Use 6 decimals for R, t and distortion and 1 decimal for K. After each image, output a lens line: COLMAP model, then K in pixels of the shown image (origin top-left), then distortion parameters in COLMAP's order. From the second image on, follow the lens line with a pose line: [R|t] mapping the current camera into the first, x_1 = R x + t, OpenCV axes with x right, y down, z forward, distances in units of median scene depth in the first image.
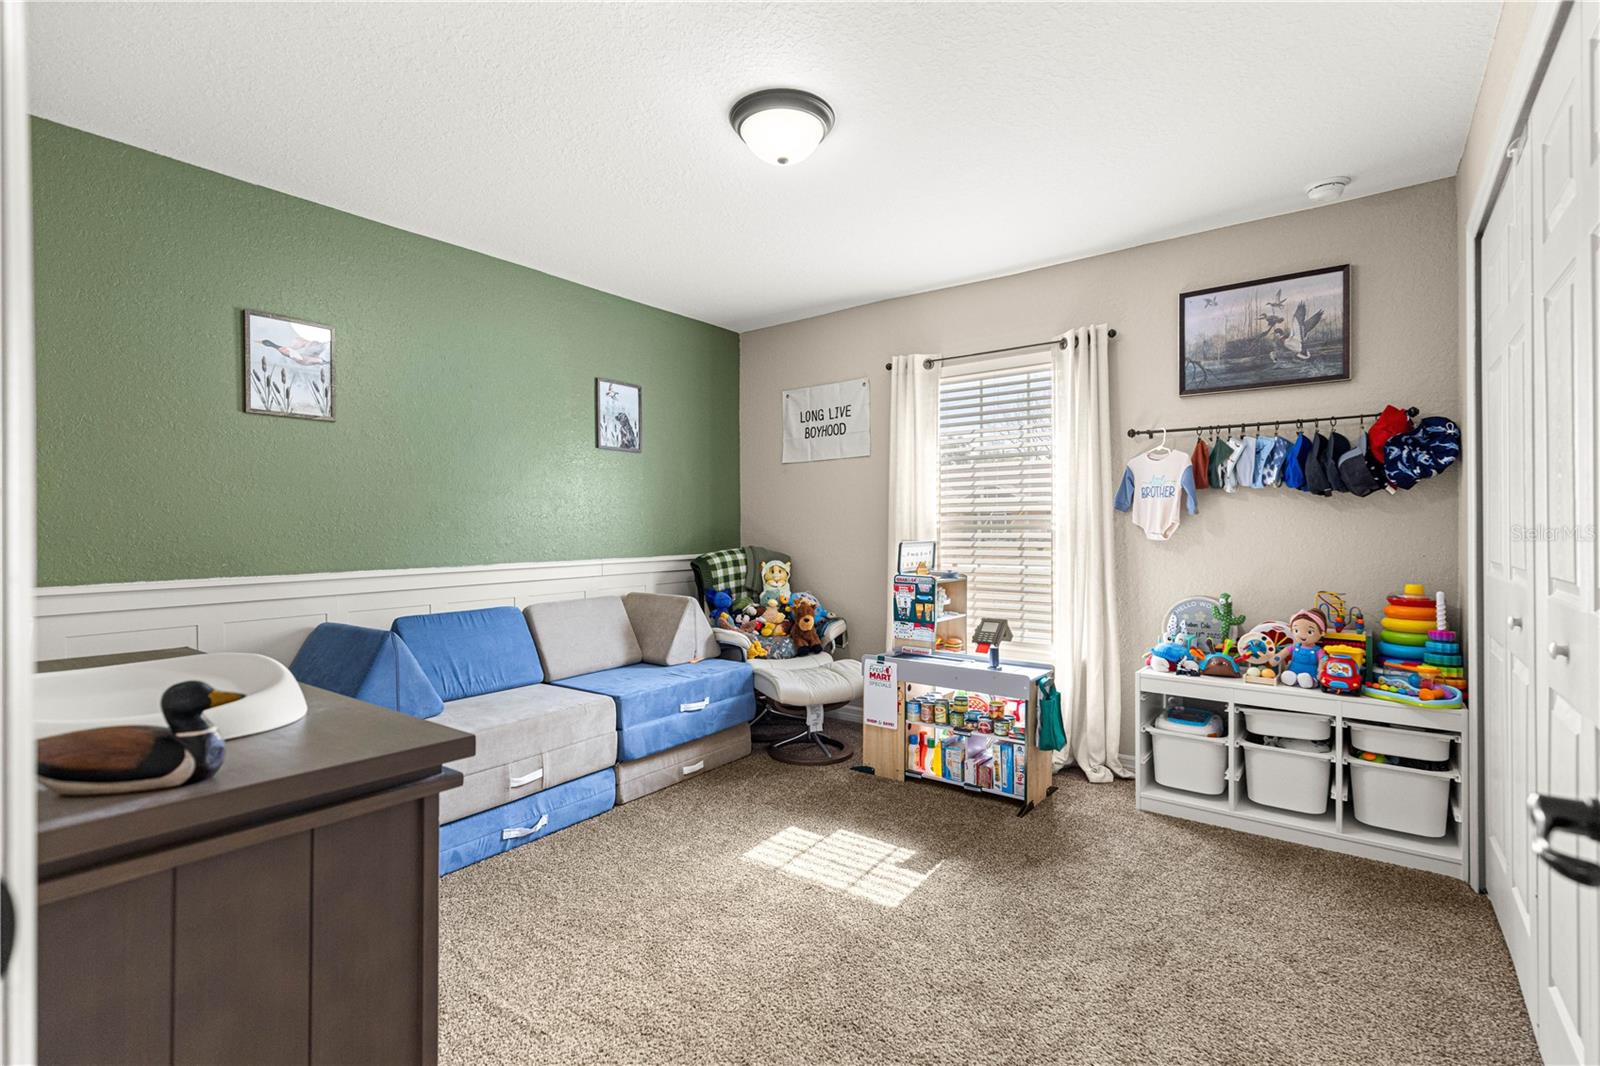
lens RADIAL K [[743.5, 0, 788.7], [0, 743.5, 526.8], [0, 0, 1]] dist [0.010055, -0.000676]
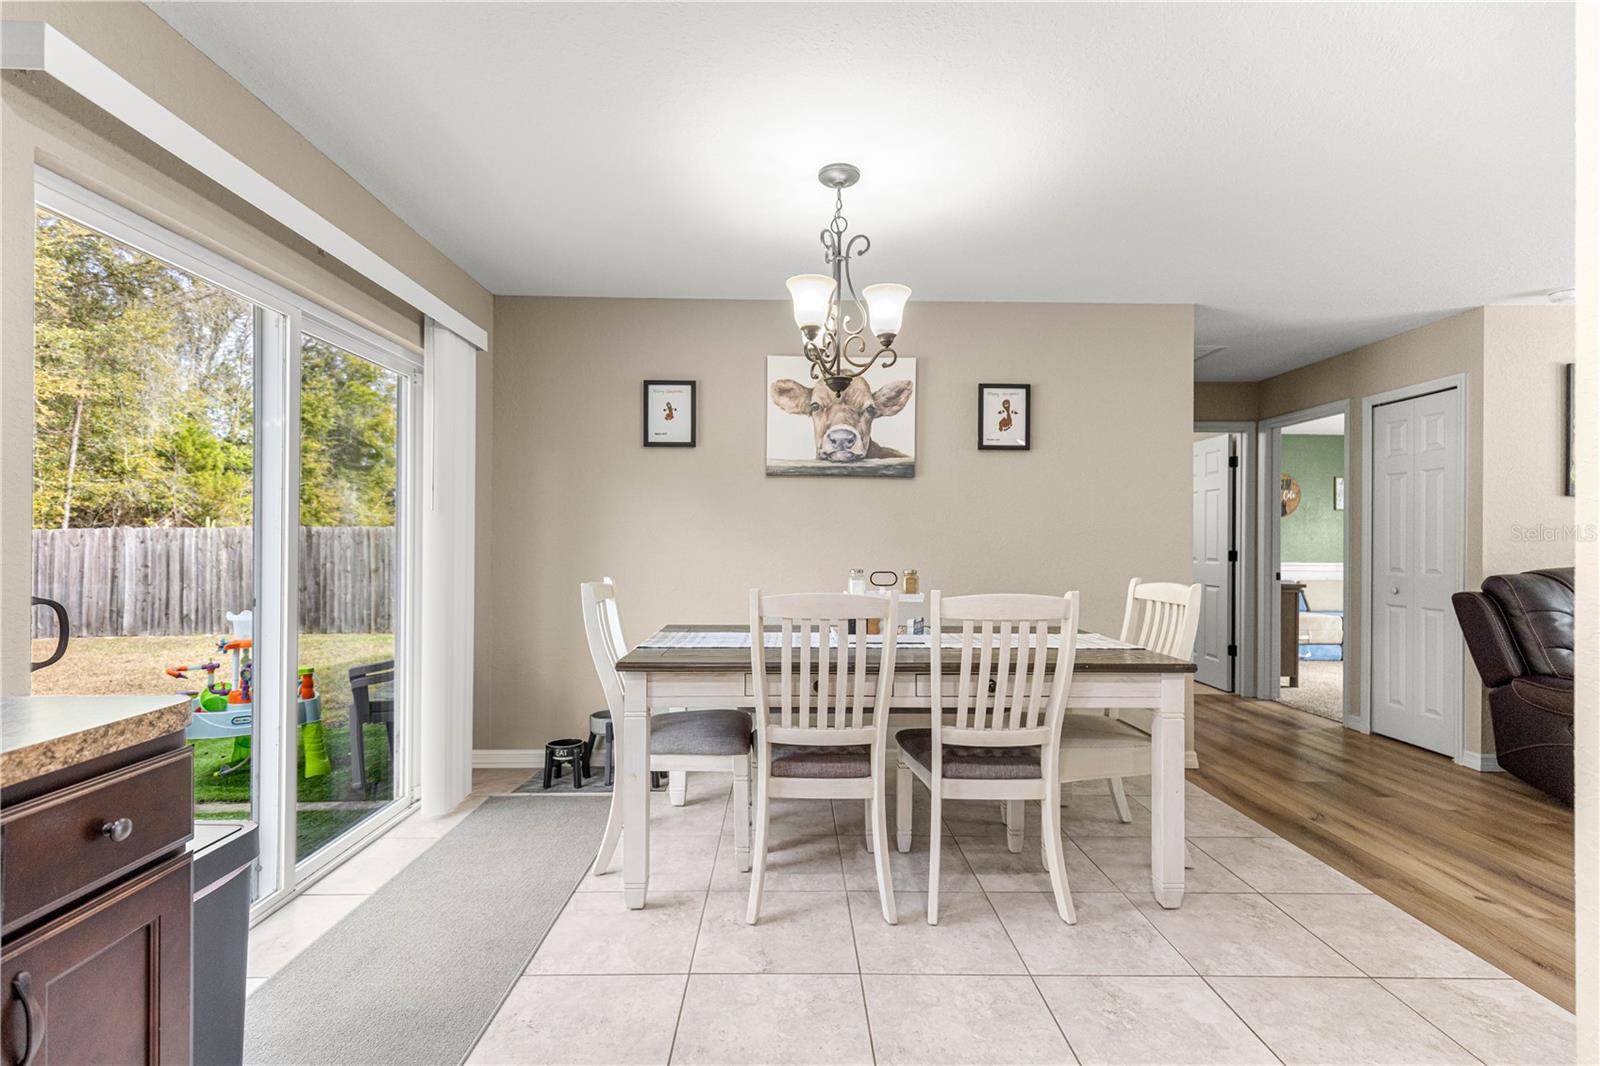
lens RADIAL K [[719.4, 0, 795.4], [0, 719.4, 542.6], [0, 0, 1]] dist [0.007630, -0.000418]
pose [[0.620392, 0.005043, -0.784276, 0.457896], [-0.003234, 0.999987, 0.003872, -0.016789], [0.784285, 0.000134, 0.620401, -1.681664]]
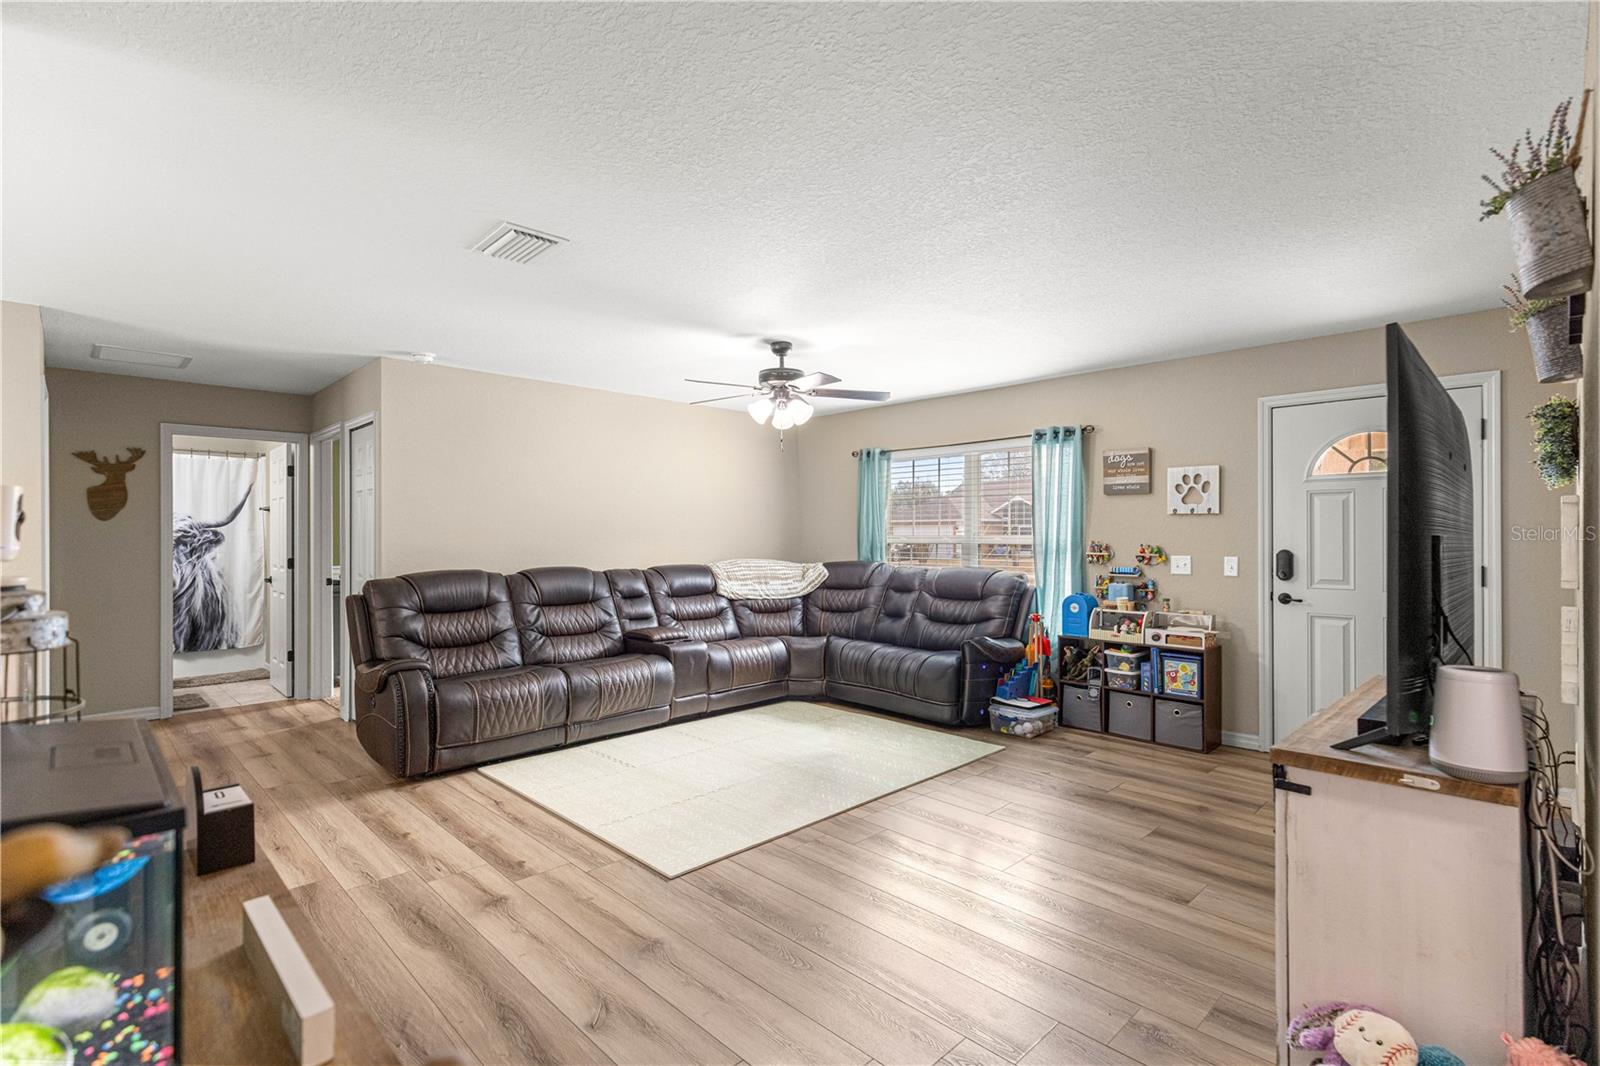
lens RADIAL K [[748.6, 0, 785.4], [0, 748.6, 537.3], [0, 0, 1]] dist [0.012600, -0.000249]
pose [[0.990795, -0.005626, -0.135257, 1.180947], [0.006837, 0.999941, 0.008487, -0.051423], [0.135201, -0.009334, 0.990774, -1.449898]]
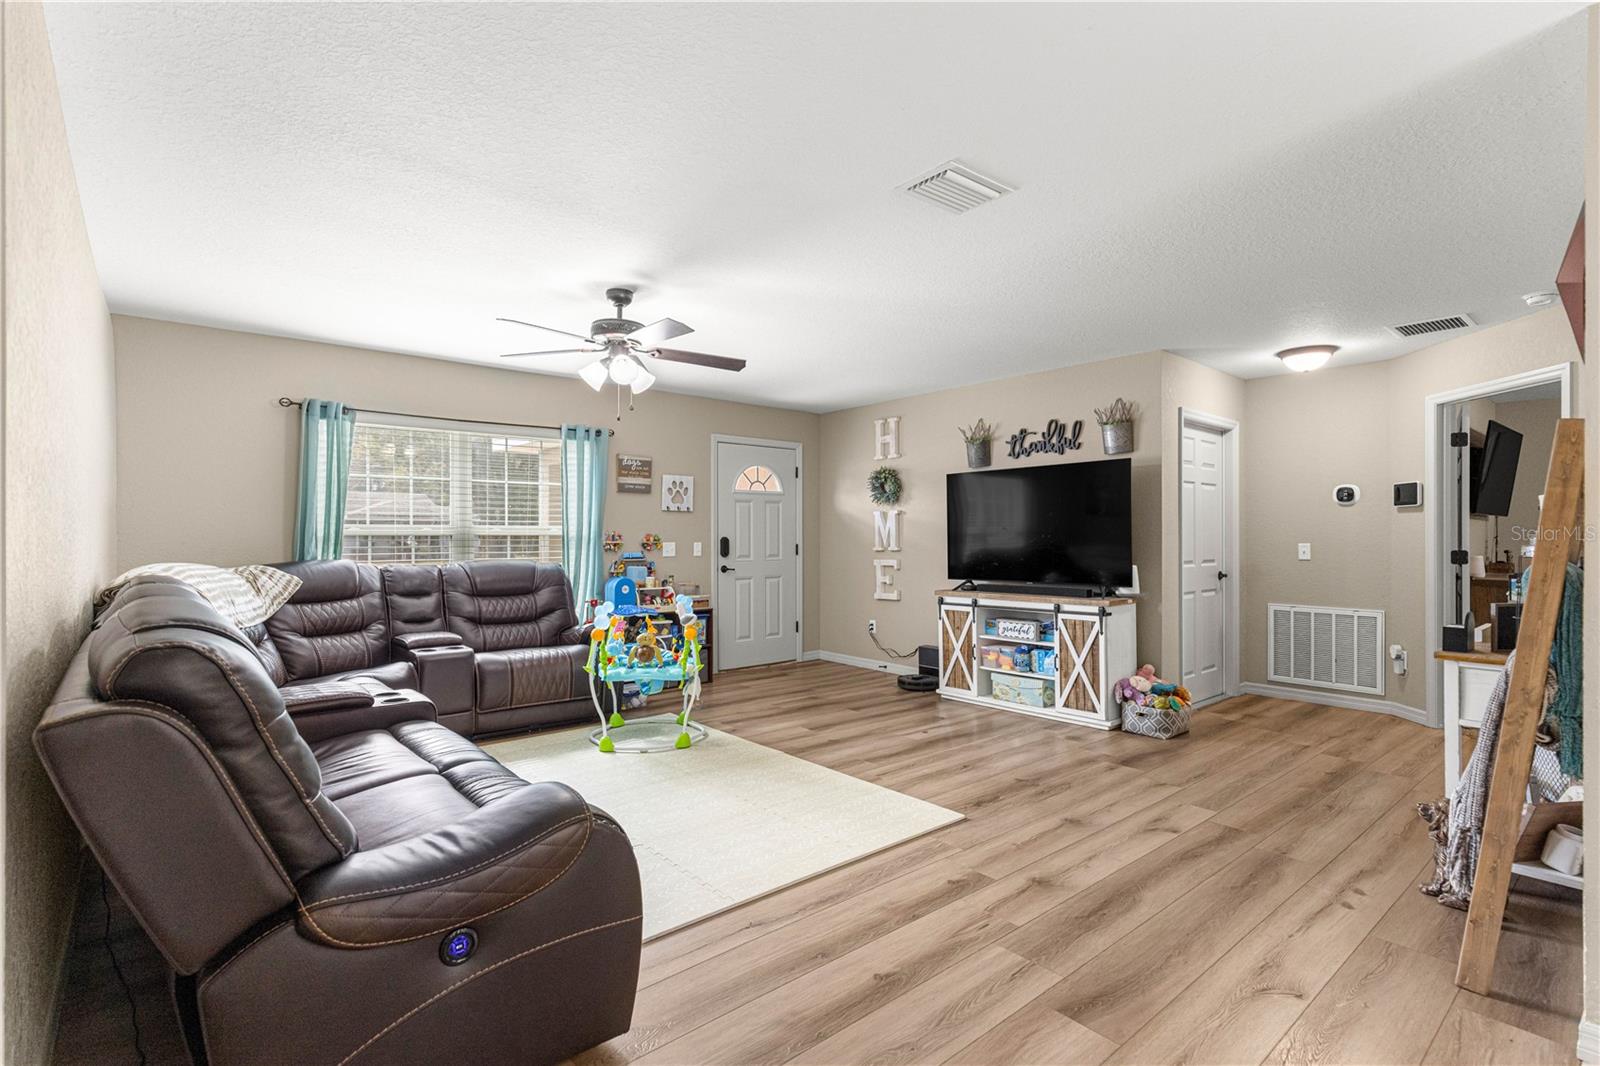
lens RADIAL K [[756.1, 0, 792.8], [0, 756.1, 530.1], [0, 0, 1]] dist [0.007358, -0.000226]
pose [[0.201398, 0.003179, 0.979504, -0.043712], [-0.005910, 0.999980, -0.002030, -0.027877], [-0.979492, -0.005380, 0.201412, -0.623374]]
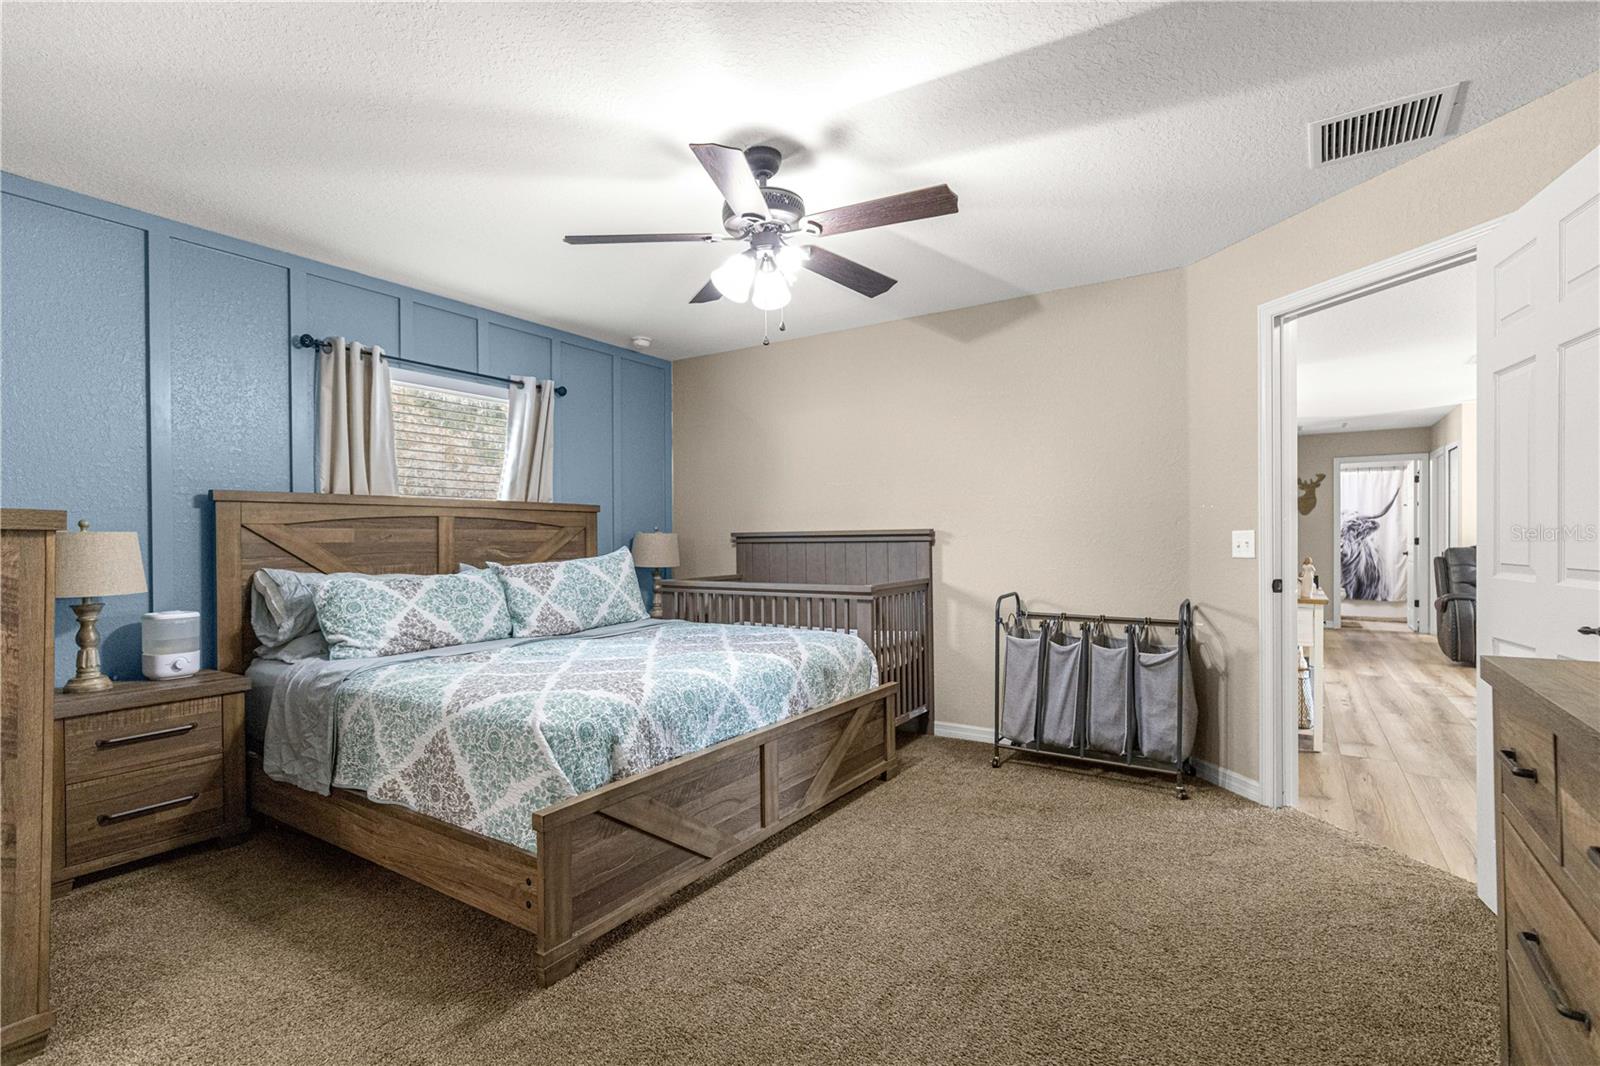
lens RADIAL K [[745.1, 0, 795.2], [0, 745.1, 539.3], [0, 0, 1]] dist [0.002580, 0.000079]
pose [[0.085075, -0.001606, -0.996373, 2.217827], [0.012257, 0.999925, -0.000565, -0.014053], [0.996299, -0.012164, 0.085089, -2.250324]]
